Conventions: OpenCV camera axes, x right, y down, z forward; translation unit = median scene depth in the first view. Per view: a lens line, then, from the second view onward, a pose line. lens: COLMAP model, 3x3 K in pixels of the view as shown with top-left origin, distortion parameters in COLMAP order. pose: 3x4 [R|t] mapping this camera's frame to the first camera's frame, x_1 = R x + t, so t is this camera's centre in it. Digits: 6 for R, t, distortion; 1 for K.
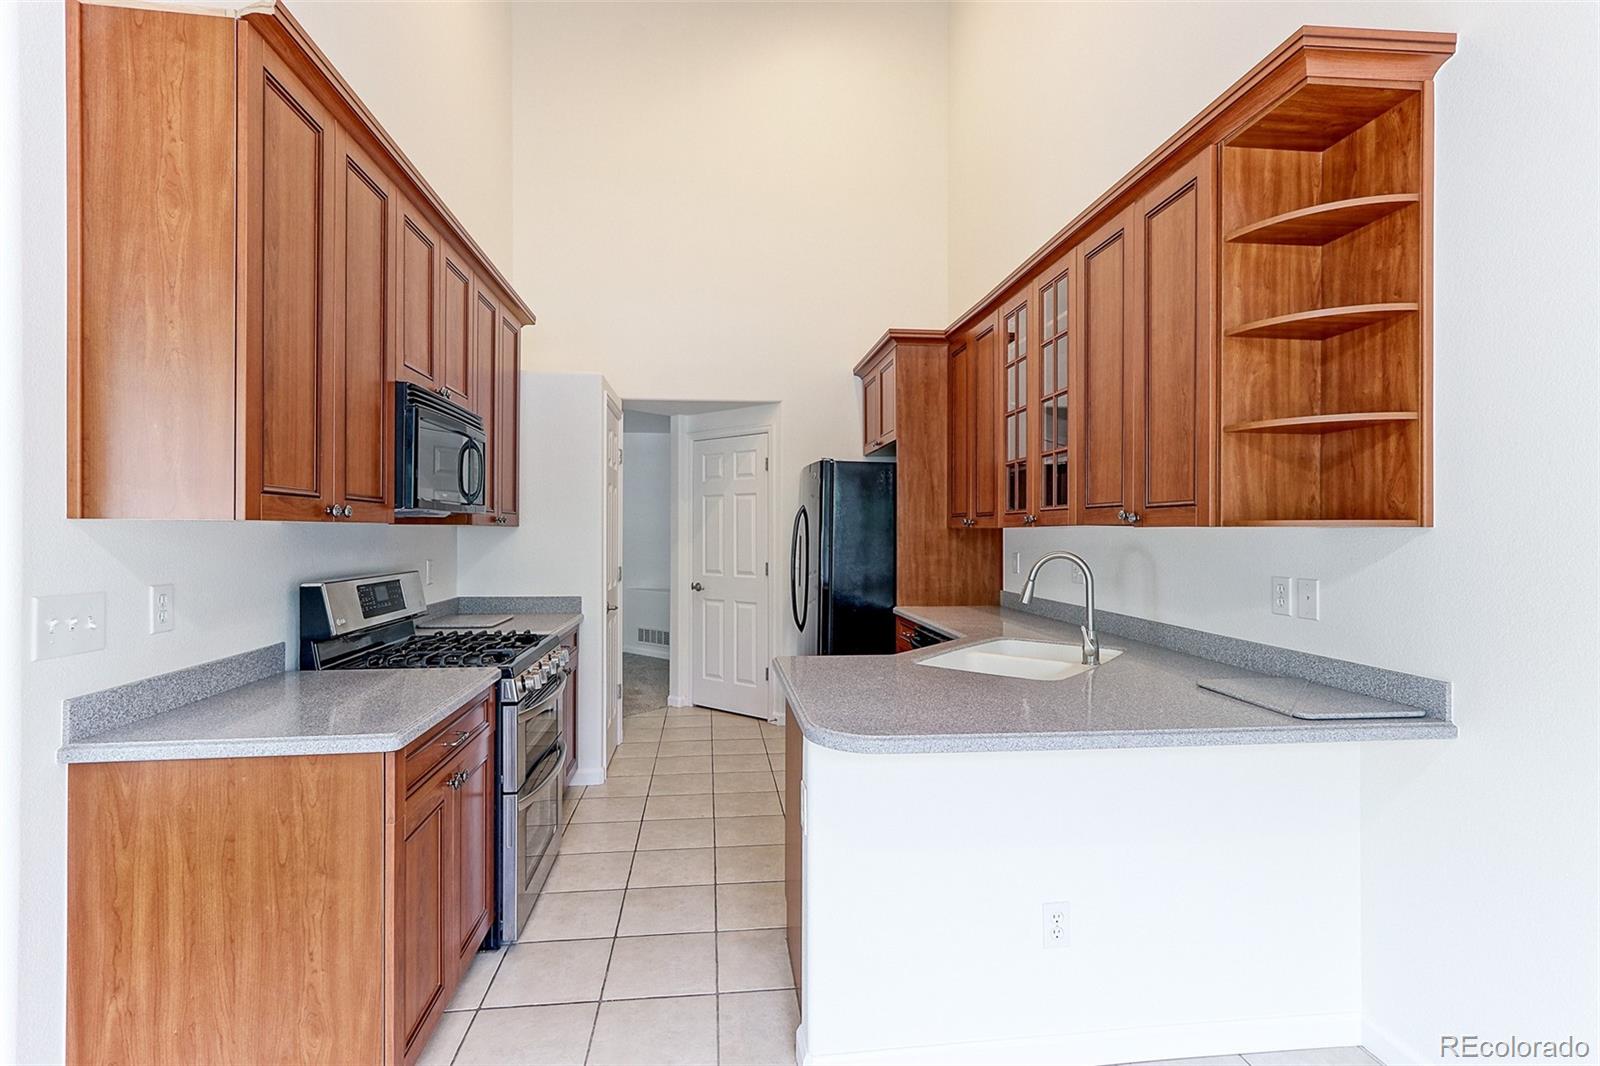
lens RADIAL K [[743.5, 0, 795.0], [0, 743.5, 529.4], [0, 0, 1]] dist [-0.002210, 0.006328]
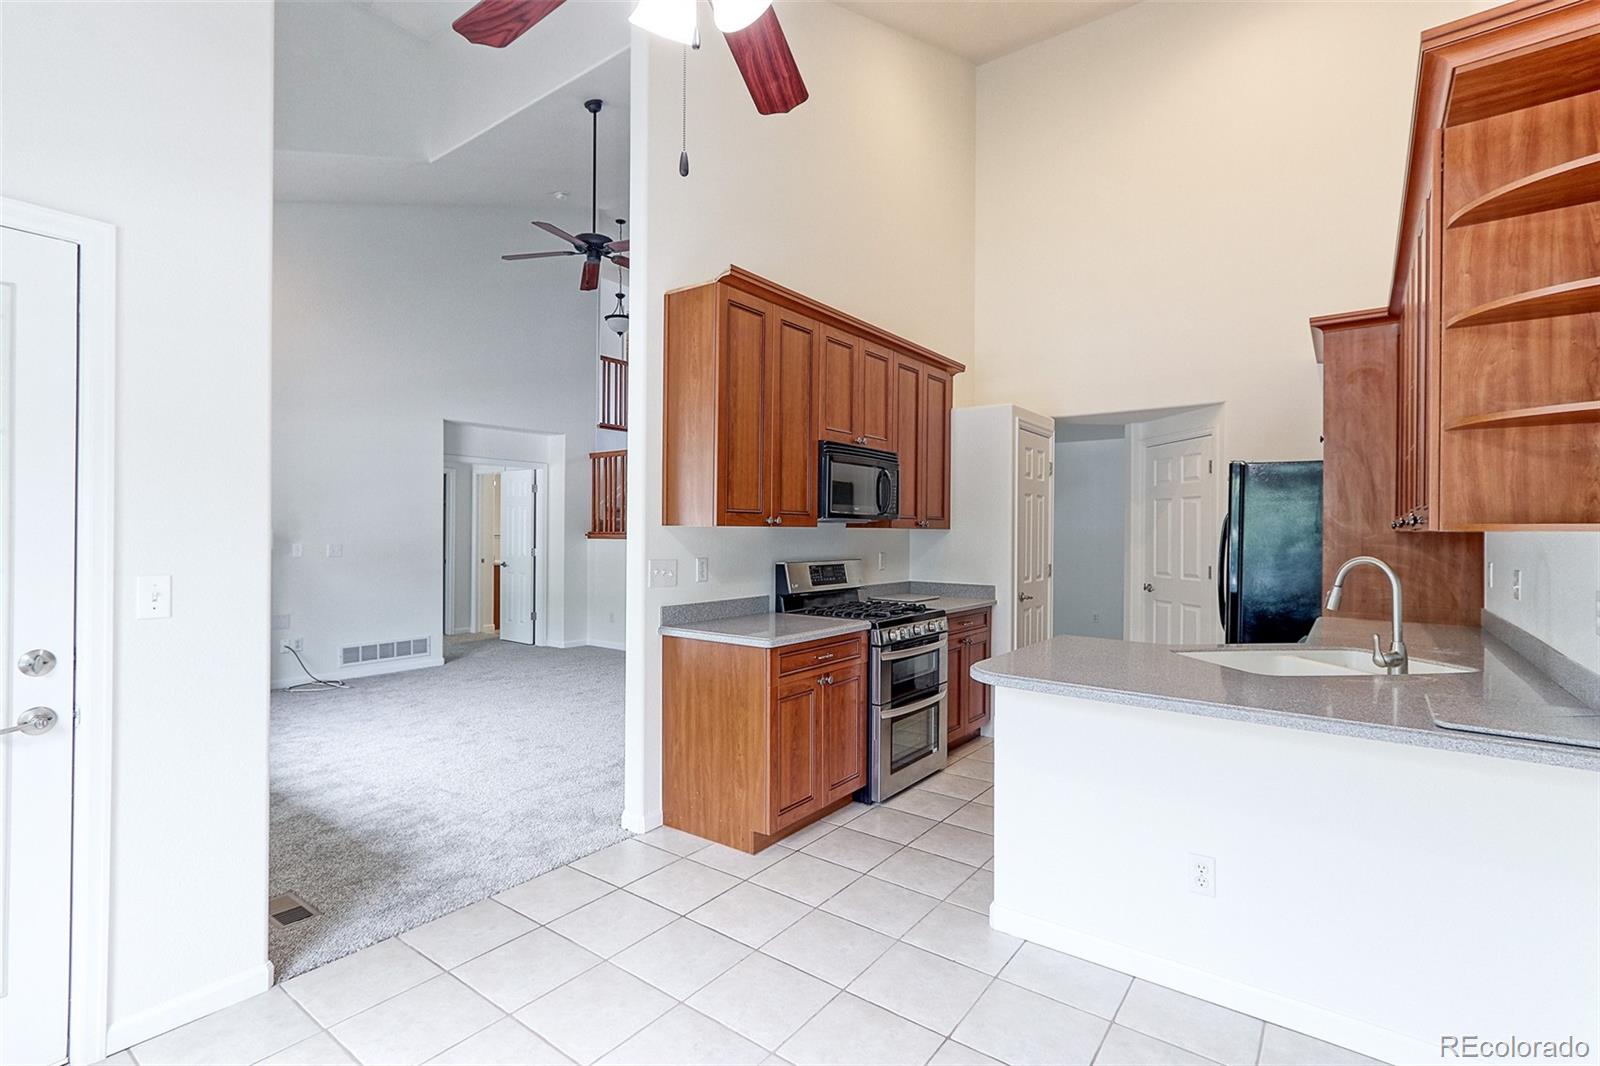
lens RADIAL K [[743.5, 0, 795.0], [0, 743.5, 529.4], [0, 0, 1]] dist [-0.002210, 0.006328]
pose [[0.724962, 0.001488, -0.688787, 0.420697], [-0.003874, 0.999991, -0.001916, -0.000424], [0.688778, 0.004058, 0.724961, -0.169570]]
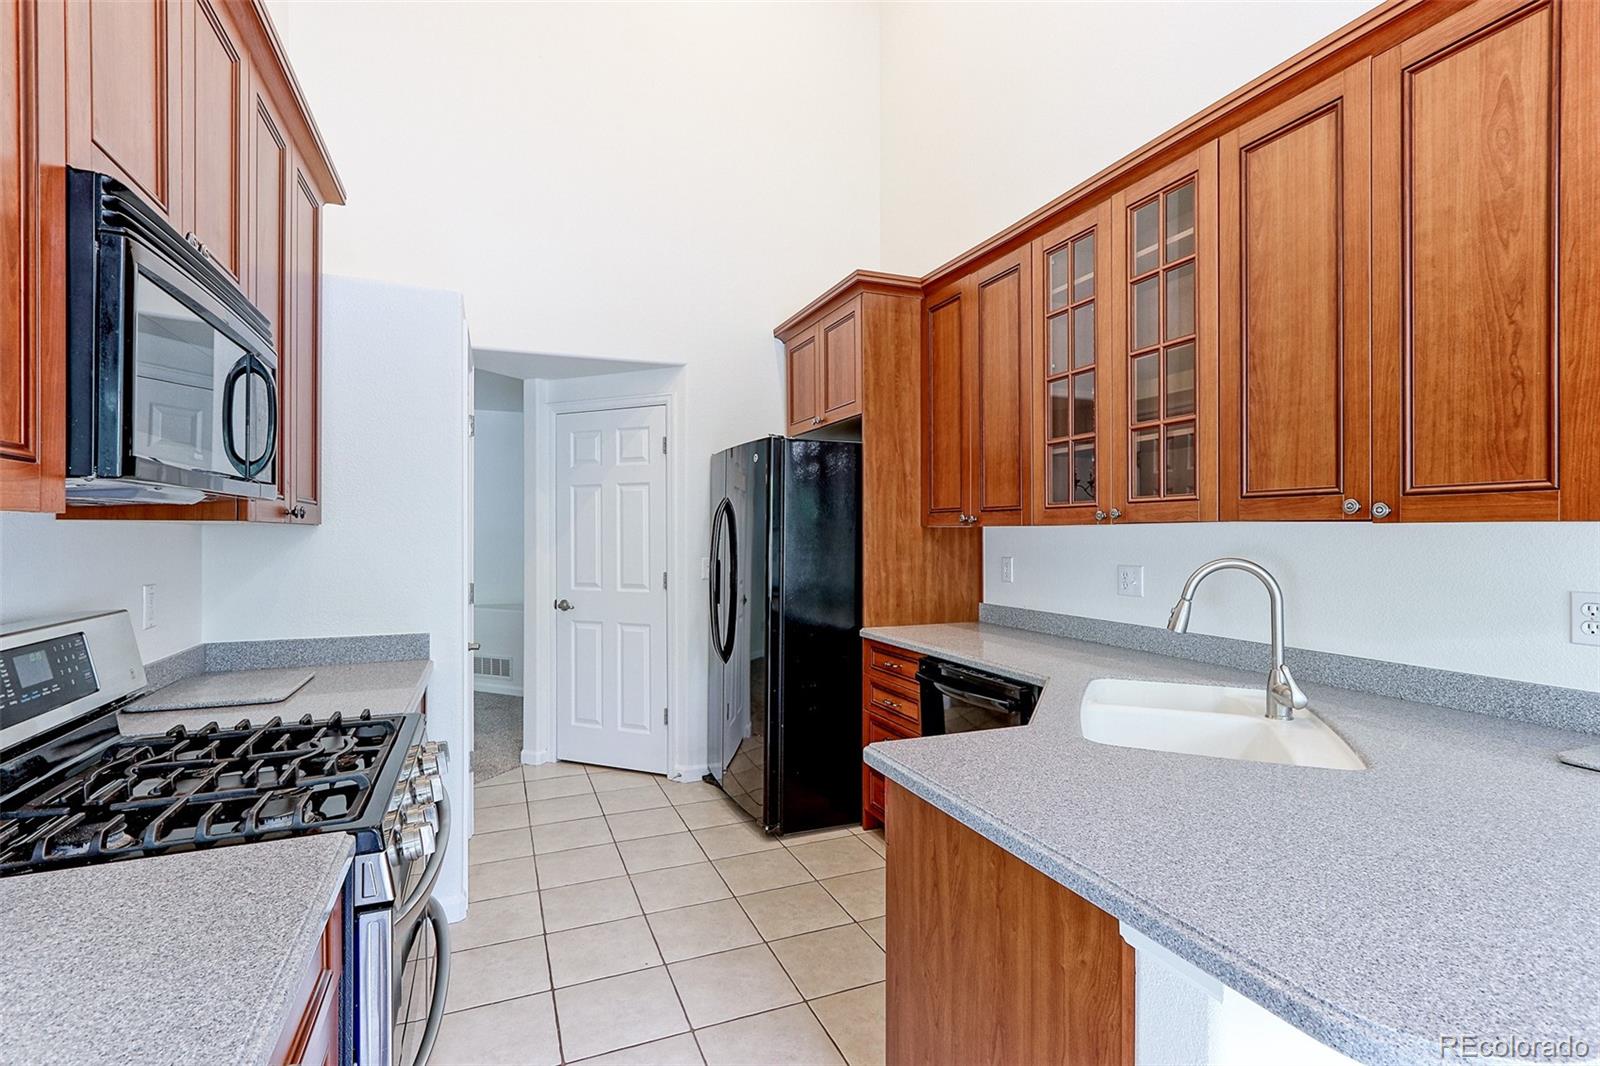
lens RADIAL K [[743.5, 0, 795.0], [0, 743.5, 529.4], [0, 0, 1]] dist [-0.002210, 0.006328]
pose [[0.963413, -0.002218, 0.268014, -0.199387], [0.002545, 0.999996, -0.000875, 0.001655], [-0.268011, 0.001525, 0.963415, 0.378101]]
